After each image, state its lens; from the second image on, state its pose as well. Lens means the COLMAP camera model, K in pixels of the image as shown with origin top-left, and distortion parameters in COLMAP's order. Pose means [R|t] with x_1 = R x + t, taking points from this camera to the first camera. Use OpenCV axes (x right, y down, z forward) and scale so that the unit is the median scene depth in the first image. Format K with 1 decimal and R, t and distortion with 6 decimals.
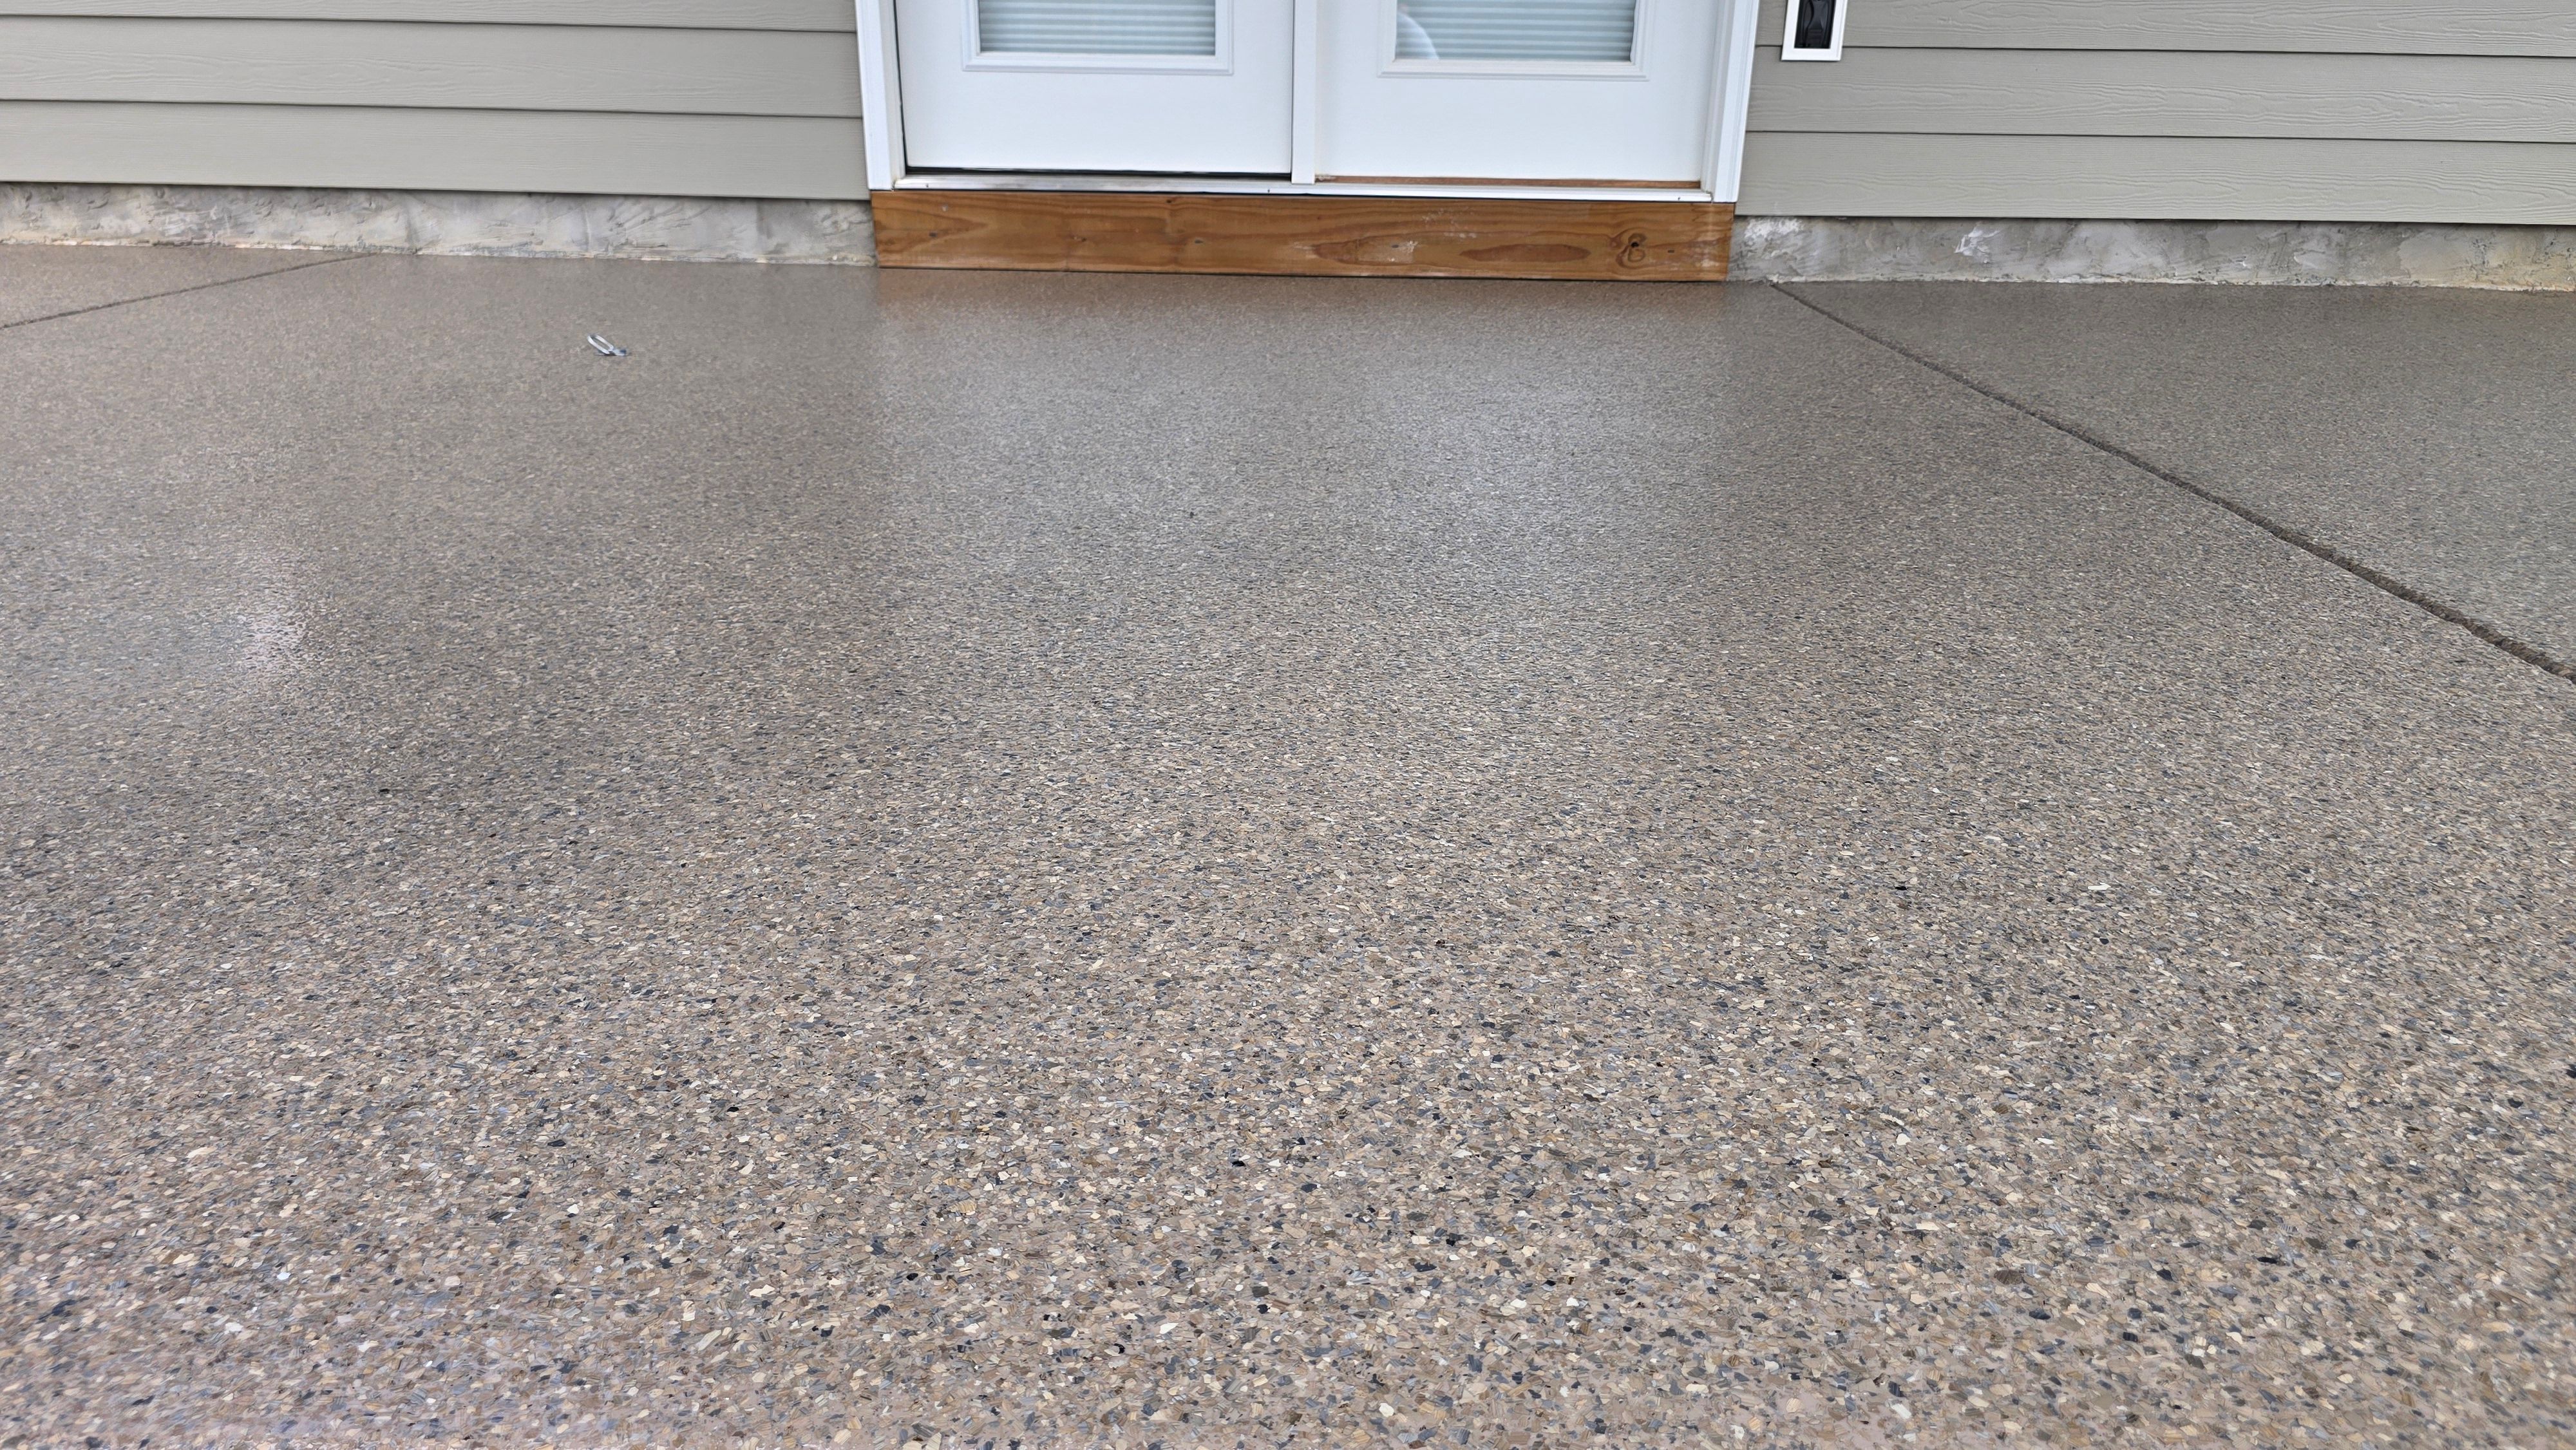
lens RADIAL K [[1726.8, 0, 1263.6], [0, 1726.8, 719.9], [0, 0, 1]] dist [0.059811, -0.068506]
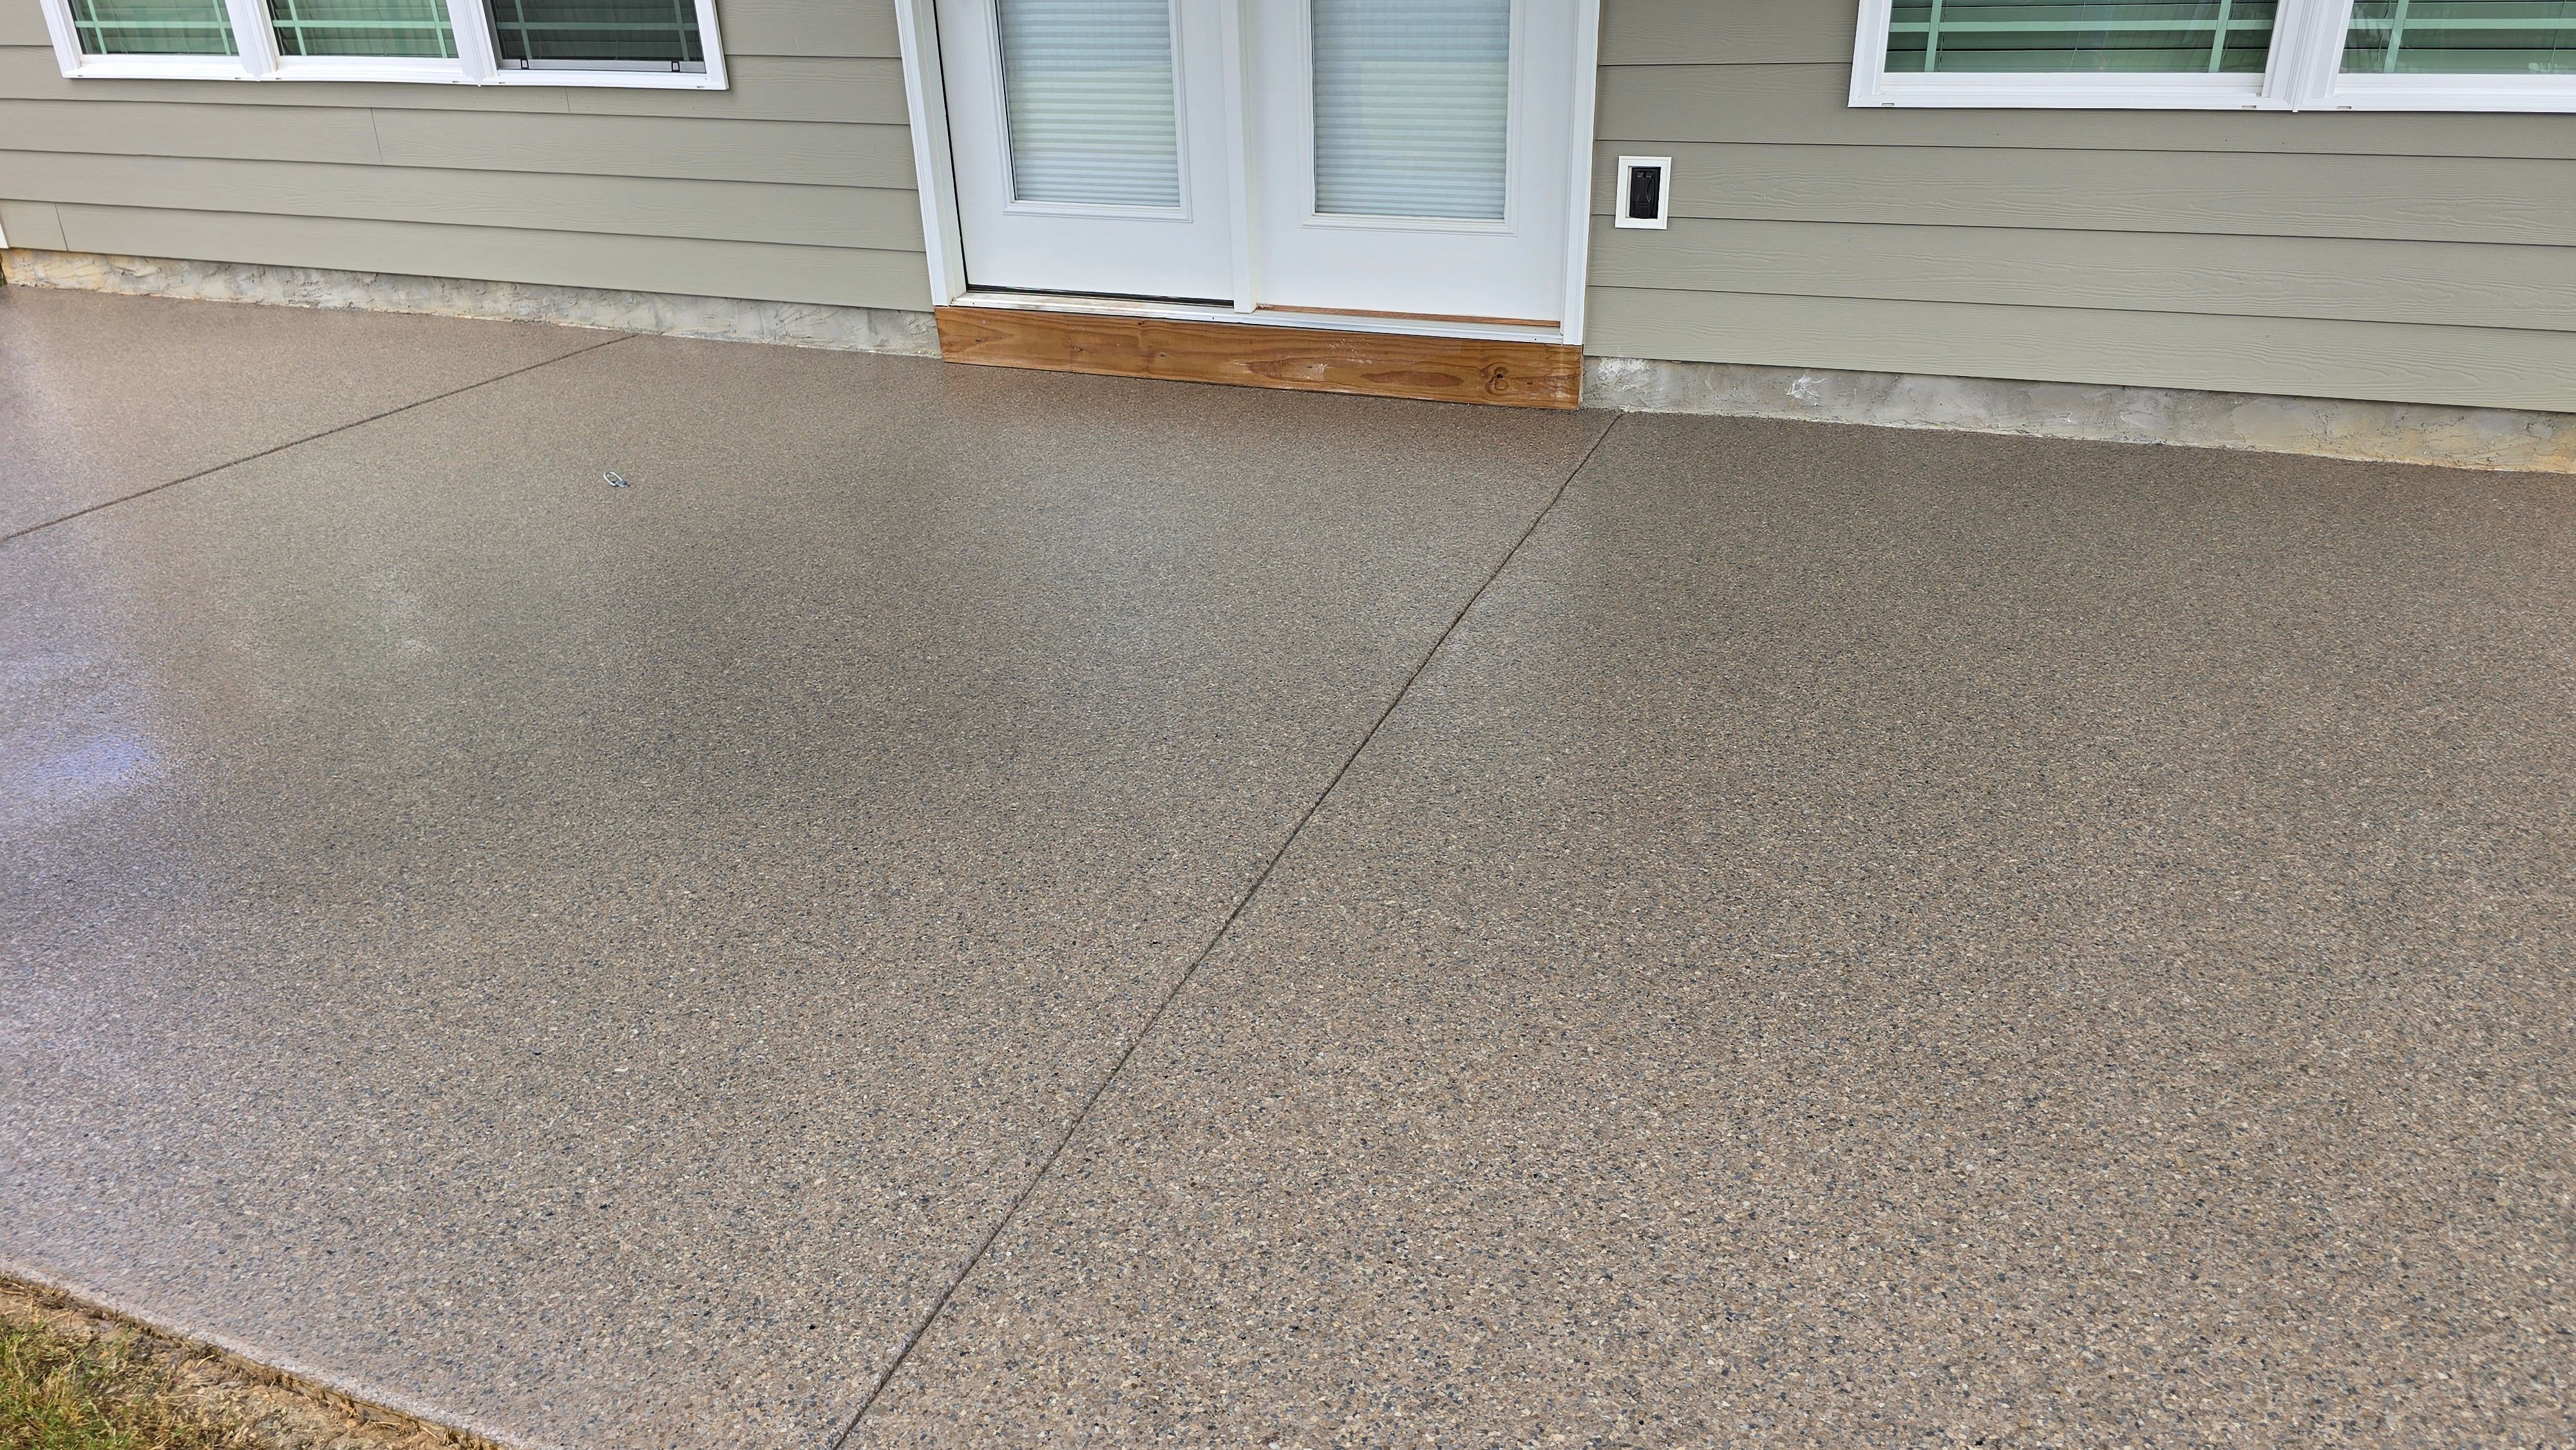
lens RADIAL K [[1726.8, 0, 1306.9], [0, 1726.8, 714.5], [0, 0, 1]] dist [0.059811, -0.068506]
pose [[0.937538, 0.112790, -0.329091, 0.497429], [-0.082408, 0.991063, 0.104900, -0.157675], [0.337982, -0.071228, 0.938453, -0.155392]]
